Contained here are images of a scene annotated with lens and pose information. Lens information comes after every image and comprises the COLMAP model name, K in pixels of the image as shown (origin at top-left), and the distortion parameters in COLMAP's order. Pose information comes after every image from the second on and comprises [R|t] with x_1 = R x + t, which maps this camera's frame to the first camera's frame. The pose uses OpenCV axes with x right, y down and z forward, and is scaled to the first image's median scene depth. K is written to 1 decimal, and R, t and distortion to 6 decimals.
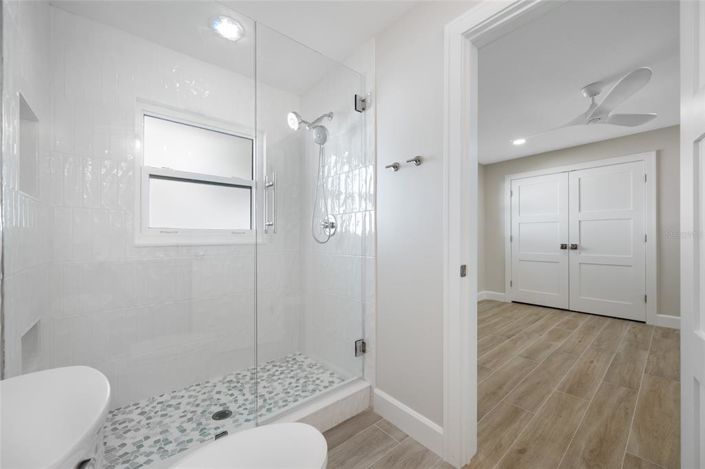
lens RADIAL K [[276.5, 0, 357.3], [0, 276.5, 238.2], [0, 0, 1]] dist [0.001326, 0.000444]
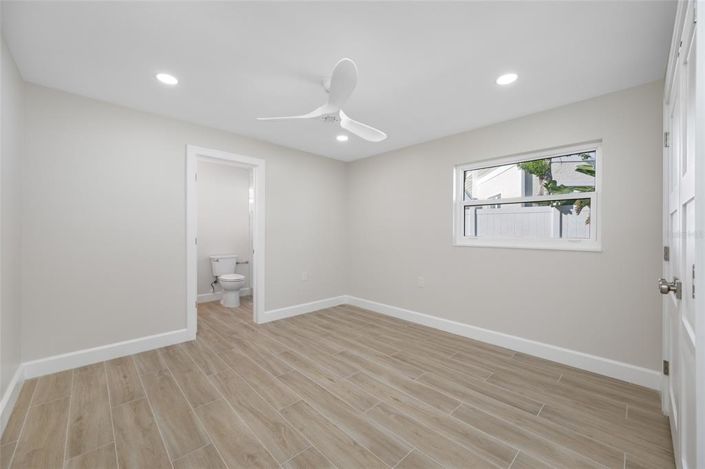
lens RADIAL K [[276.5, 0, 350.8], [0, 276.5, 231.5], [0, 0, 1]] dist [0.001326, 0.000444]
pose [[0.041926, -0.000894, -0.999120, 1.656007], [-0.005957, 0.999982, -0.001144, -0.043249], [0.999103, 0.005999, 0.041920, 0.958930]]
